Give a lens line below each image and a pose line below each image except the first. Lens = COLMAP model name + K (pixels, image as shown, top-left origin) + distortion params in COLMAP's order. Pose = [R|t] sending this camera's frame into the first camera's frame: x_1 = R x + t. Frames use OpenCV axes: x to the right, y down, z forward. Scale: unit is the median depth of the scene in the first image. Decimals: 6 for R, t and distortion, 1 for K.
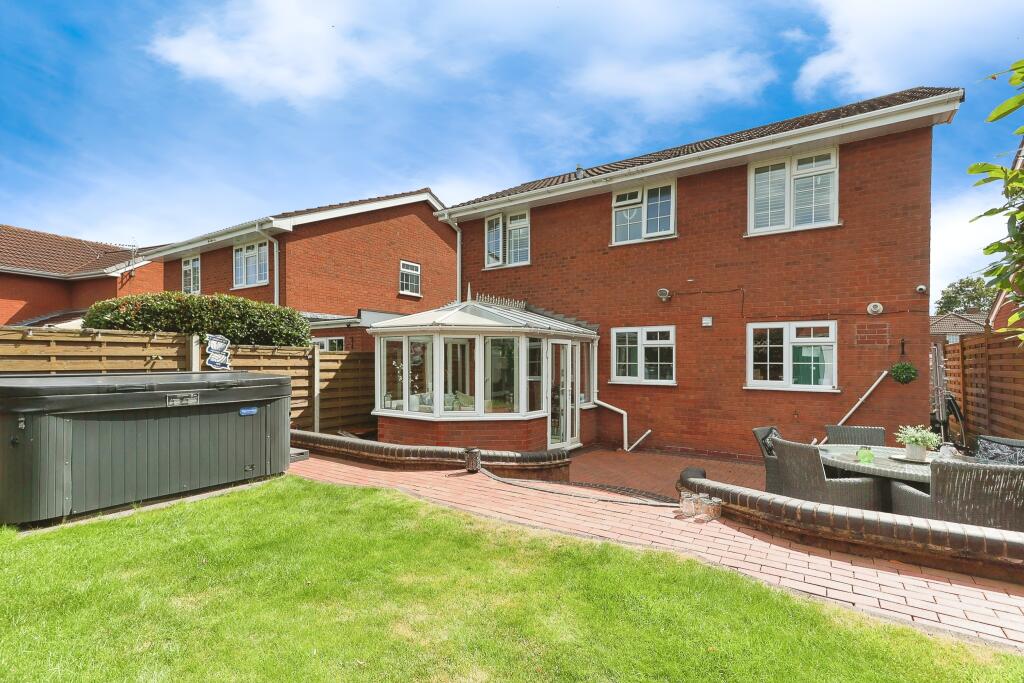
lens RADIAL K [[483.0, 0, 511.0], [0, 483.0, 349.9], [0, 0, 1]] dist [0.003898, 0.000282]
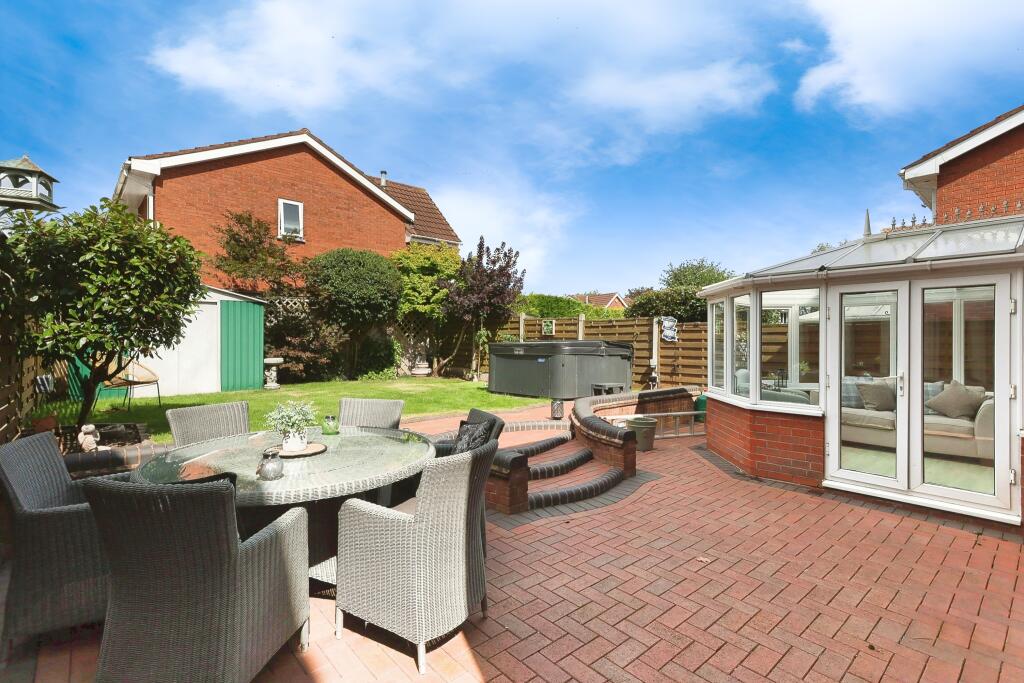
lens RADIAL K [[483.0, 0, 510.5], [0, 483.0, 344.8], [0, 0, 1]] dist [0.003898, 0.000282]
pose [[-0.237268, -0.002259, -0.971442, 0.866529], [0.017708, 0.999821, -0.006650, 0.052819], [0.971283, -0.018780, -0.237186, 0.897817]]
